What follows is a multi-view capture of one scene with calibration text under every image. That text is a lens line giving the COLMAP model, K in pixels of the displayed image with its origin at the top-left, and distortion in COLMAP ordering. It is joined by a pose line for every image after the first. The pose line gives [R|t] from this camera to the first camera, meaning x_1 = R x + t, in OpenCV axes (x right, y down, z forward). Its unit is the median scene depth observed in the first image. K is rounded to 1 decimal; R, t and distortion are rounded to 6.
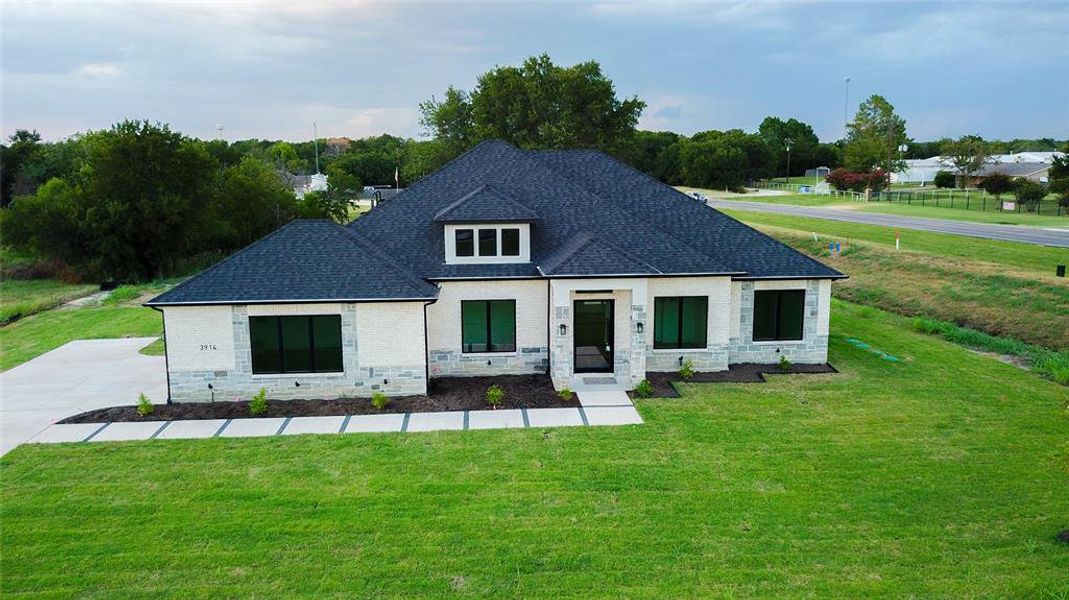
lens RADIAL K [[822.9, 0, 533.6], [0, 822.9, 296.8], [0, 0, 1]] dist [0.012531, -0.006508]
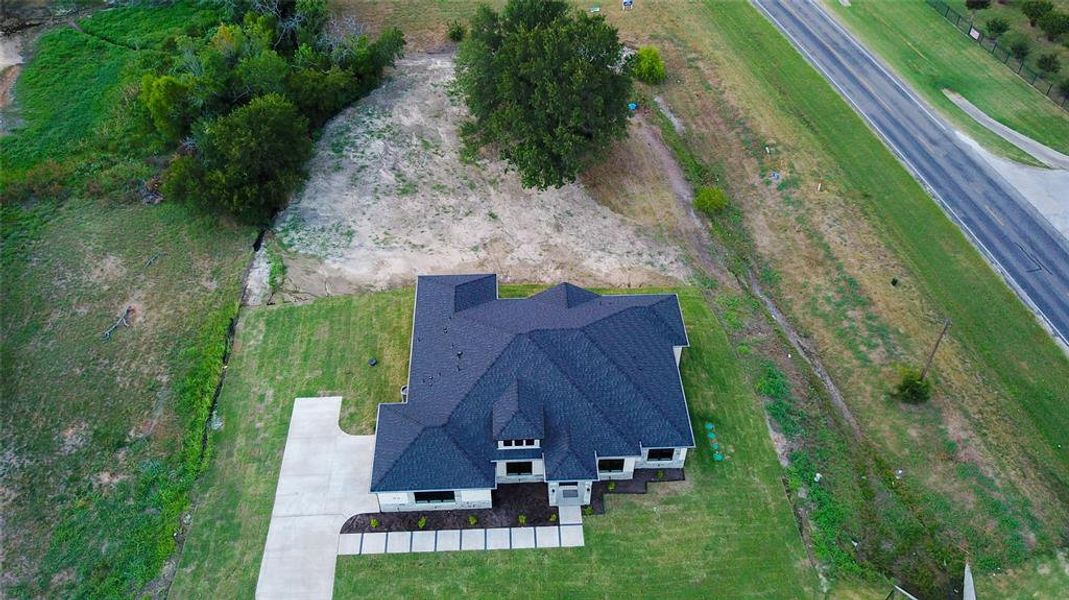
lens RADIAL K [[822.9, 0, 533.1], [0, 822.9, 300.0], [0, 0, 1]] dist [0.012531, -0.006508]
pose [[0.999590, 0.026519, -0.010821, -0.007860], [-0.015909, 0.828244, 0.560142, -1.679201], [0.023817, -0.559740, 0.828326, -0.569474]]
